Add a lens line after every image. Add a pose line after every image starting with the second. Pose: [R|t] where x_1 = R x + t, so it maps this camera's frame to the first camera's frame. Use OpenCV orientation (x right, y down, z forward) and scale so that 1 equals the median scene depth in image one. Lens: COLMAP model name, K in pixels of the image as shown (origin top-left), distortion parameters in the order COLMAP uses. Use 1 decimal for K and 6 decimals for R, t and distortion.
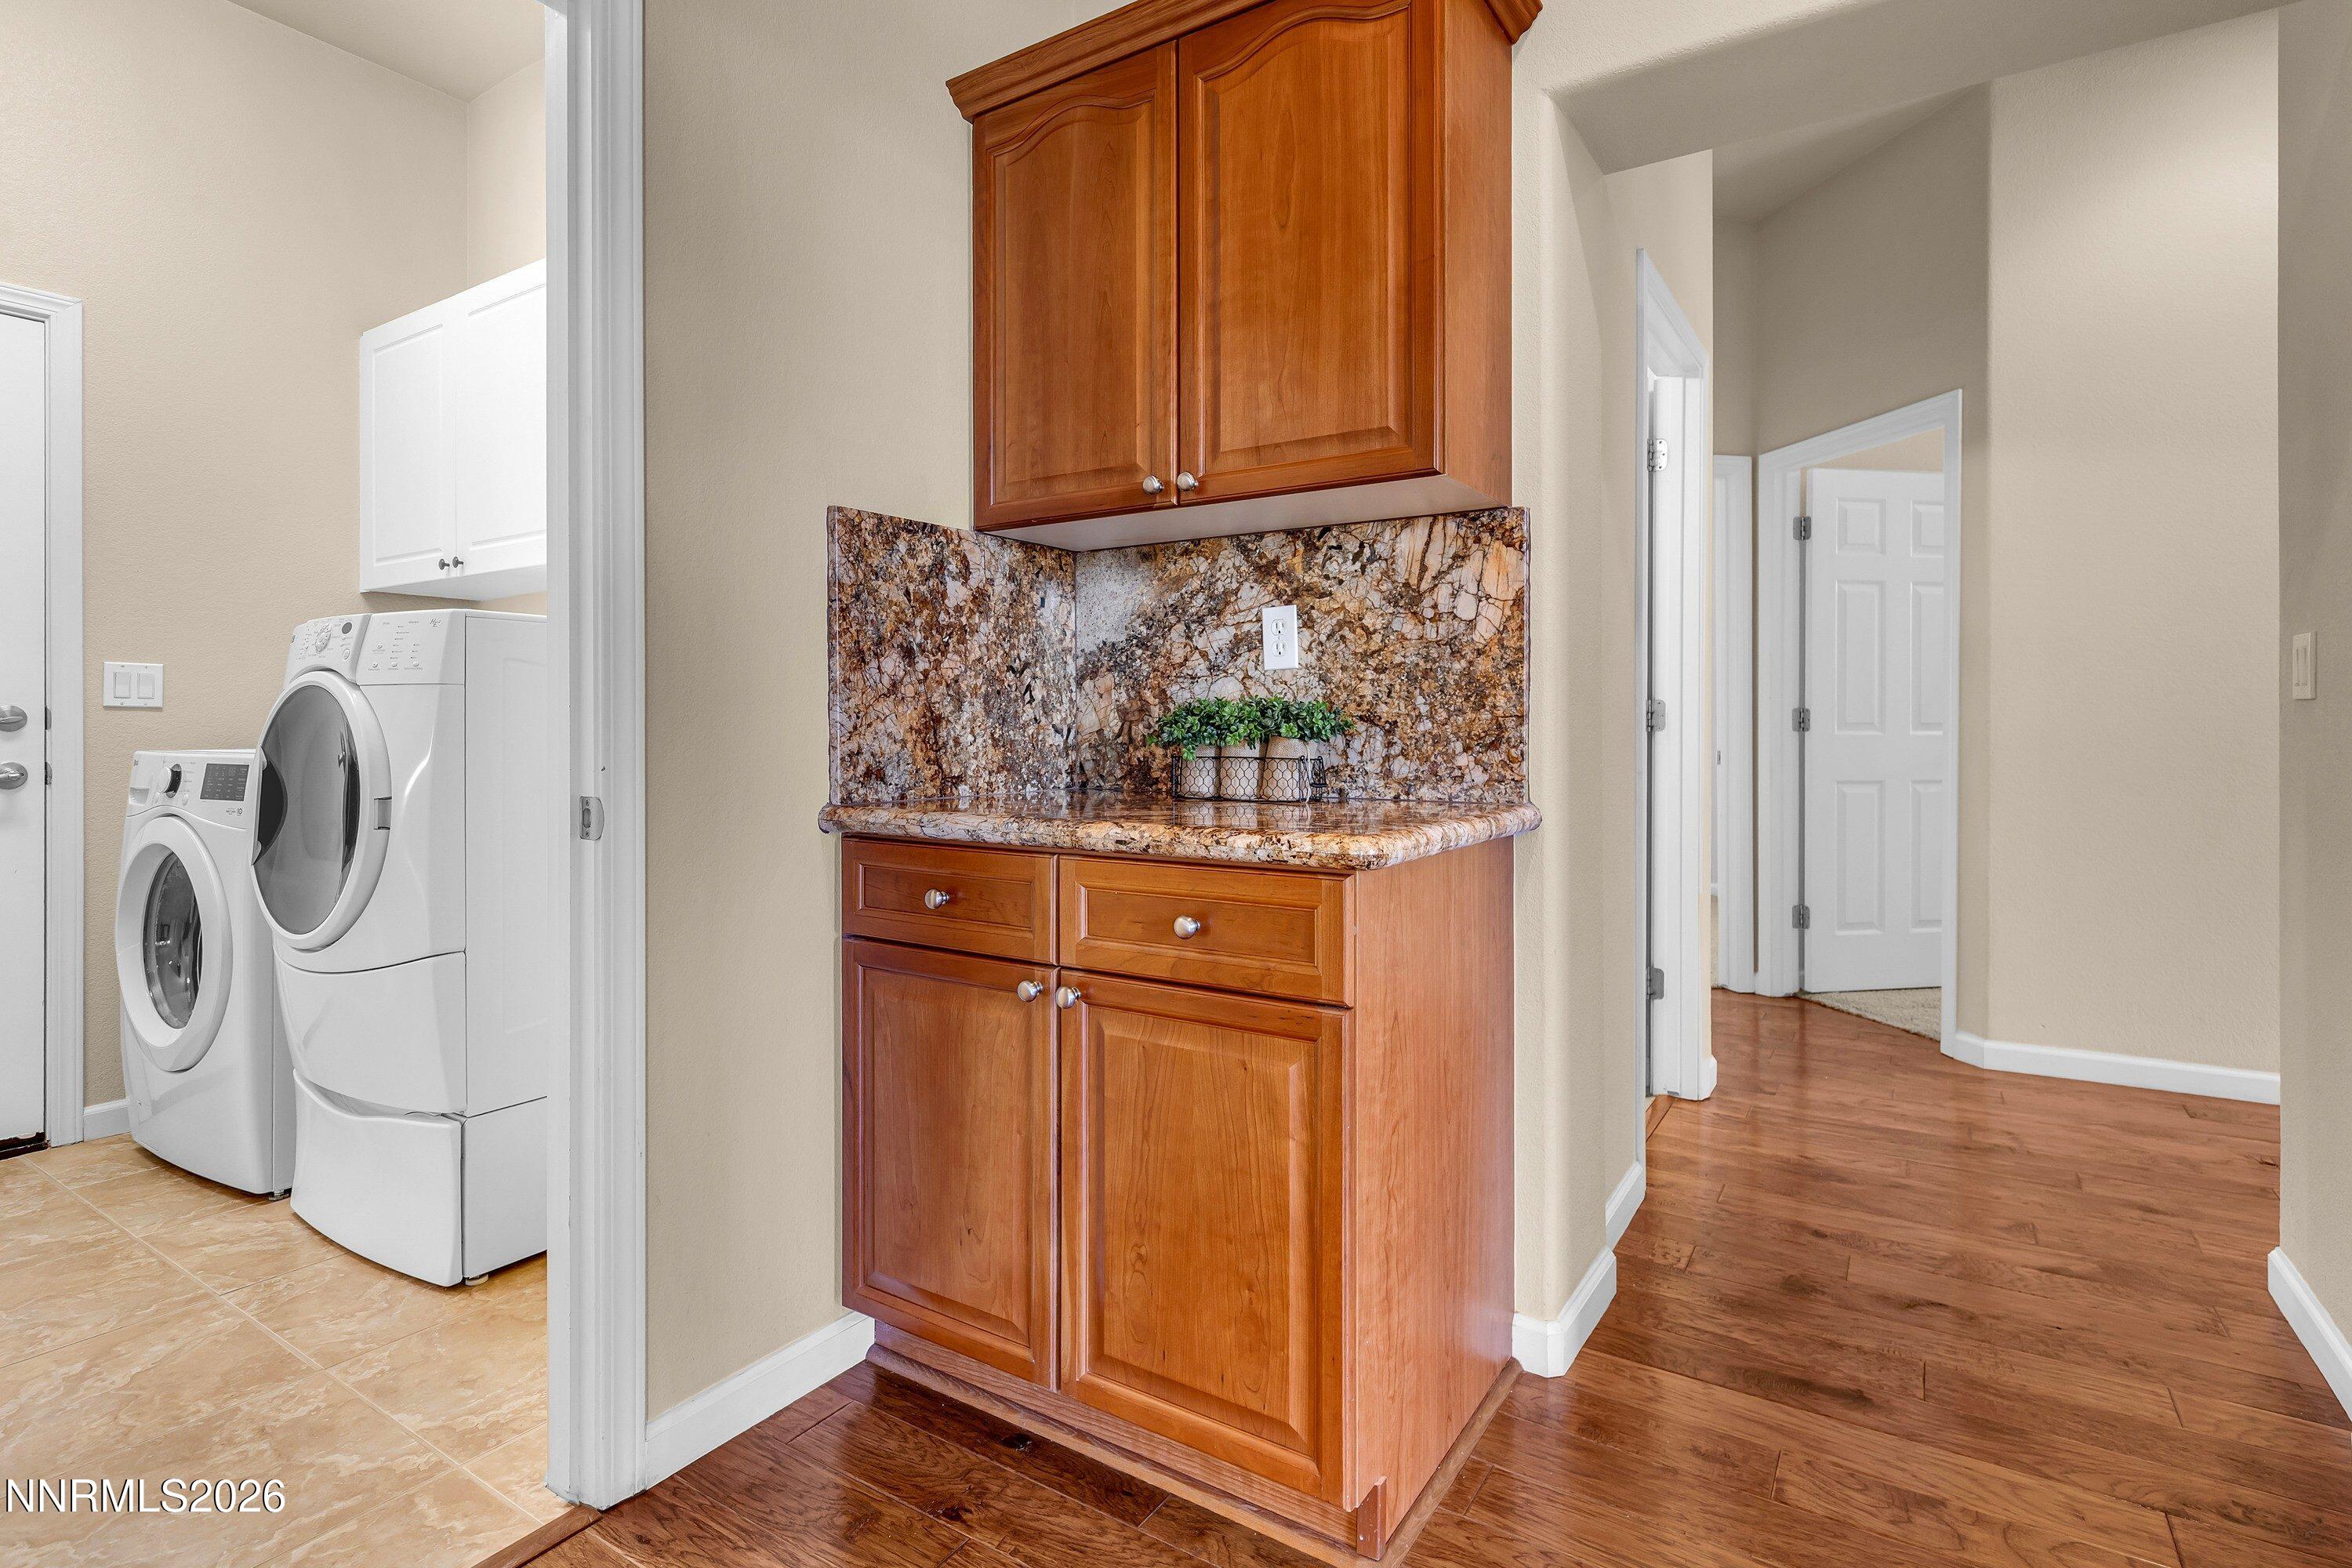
lens RADIAL K [[1147.9, 0, 1181.4], [0, 1147.9, 761.5], [0, 0, 1]] dist [0.004226, 0.000163]
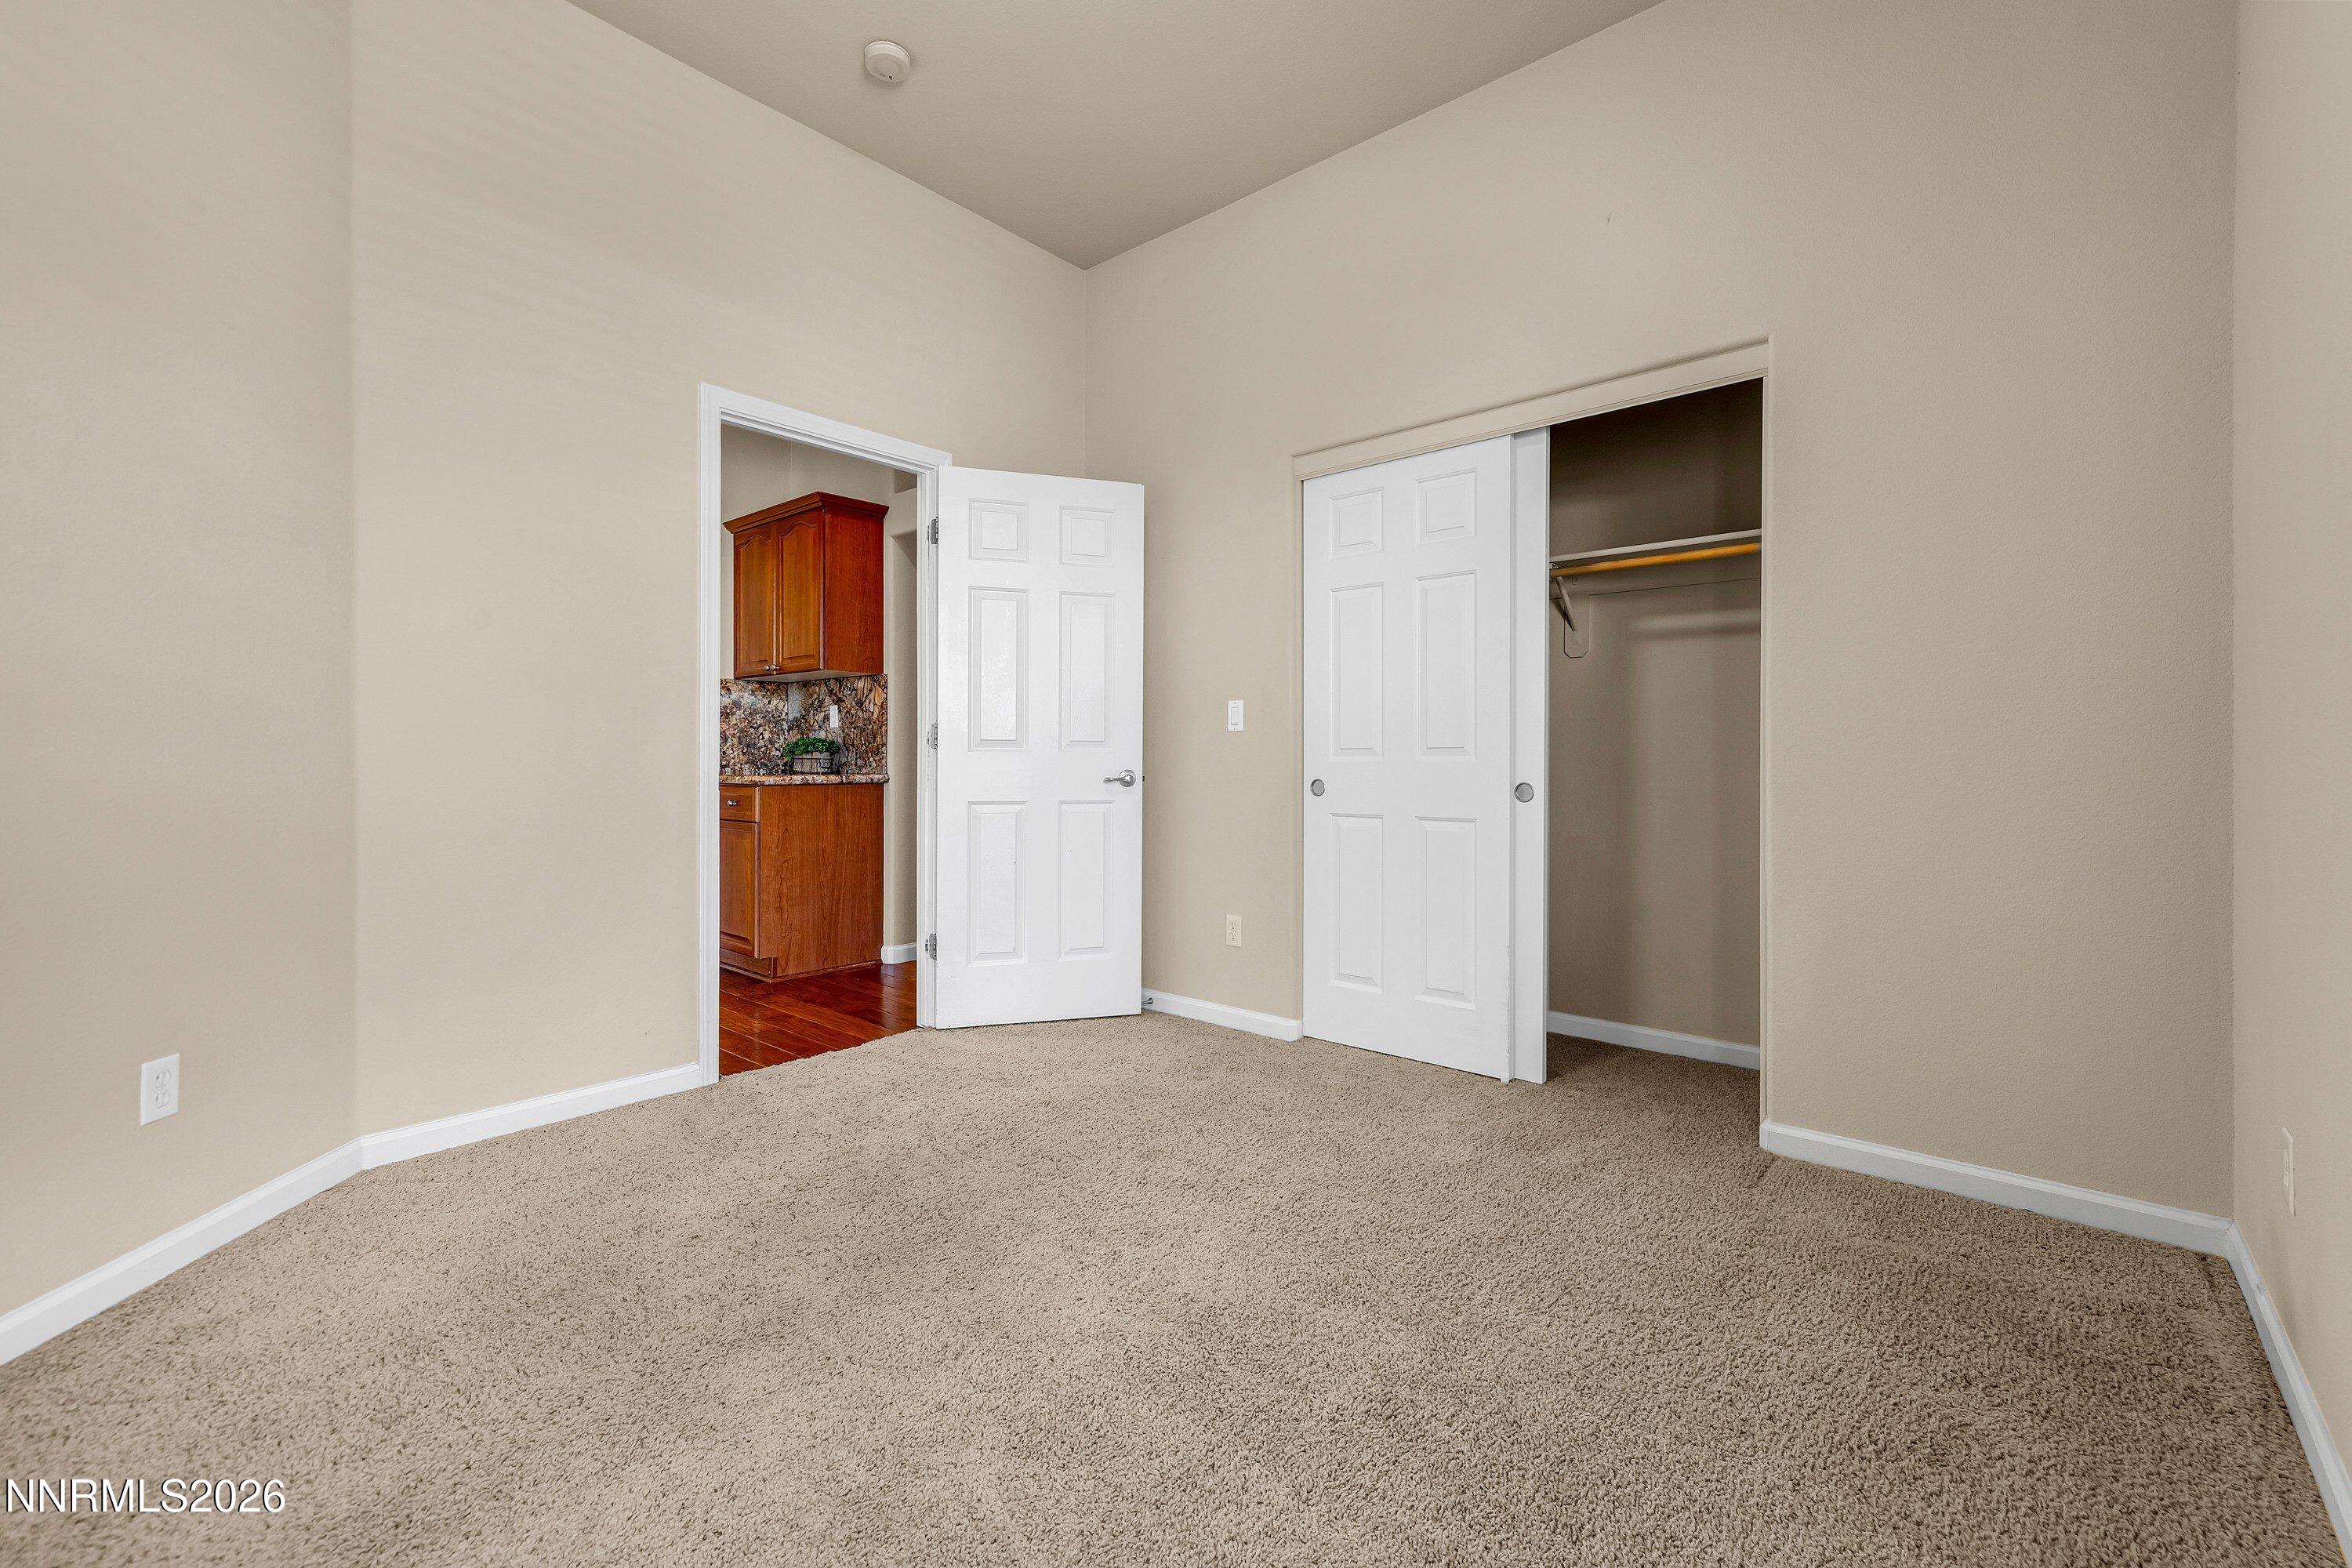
lens RADIAL K [[997.7, 0, 1173.4], [0, 997.7, 783.1], [0, 0, 1]] dist [0.004469, 0.000044]
pose [[0.988580, 0.004820, -0.150622, 1.298027], [-0.005077, 0.999986, -0.001321, 0.055731], [0.150614, 0.002070, 0.988591, -1.314991]]
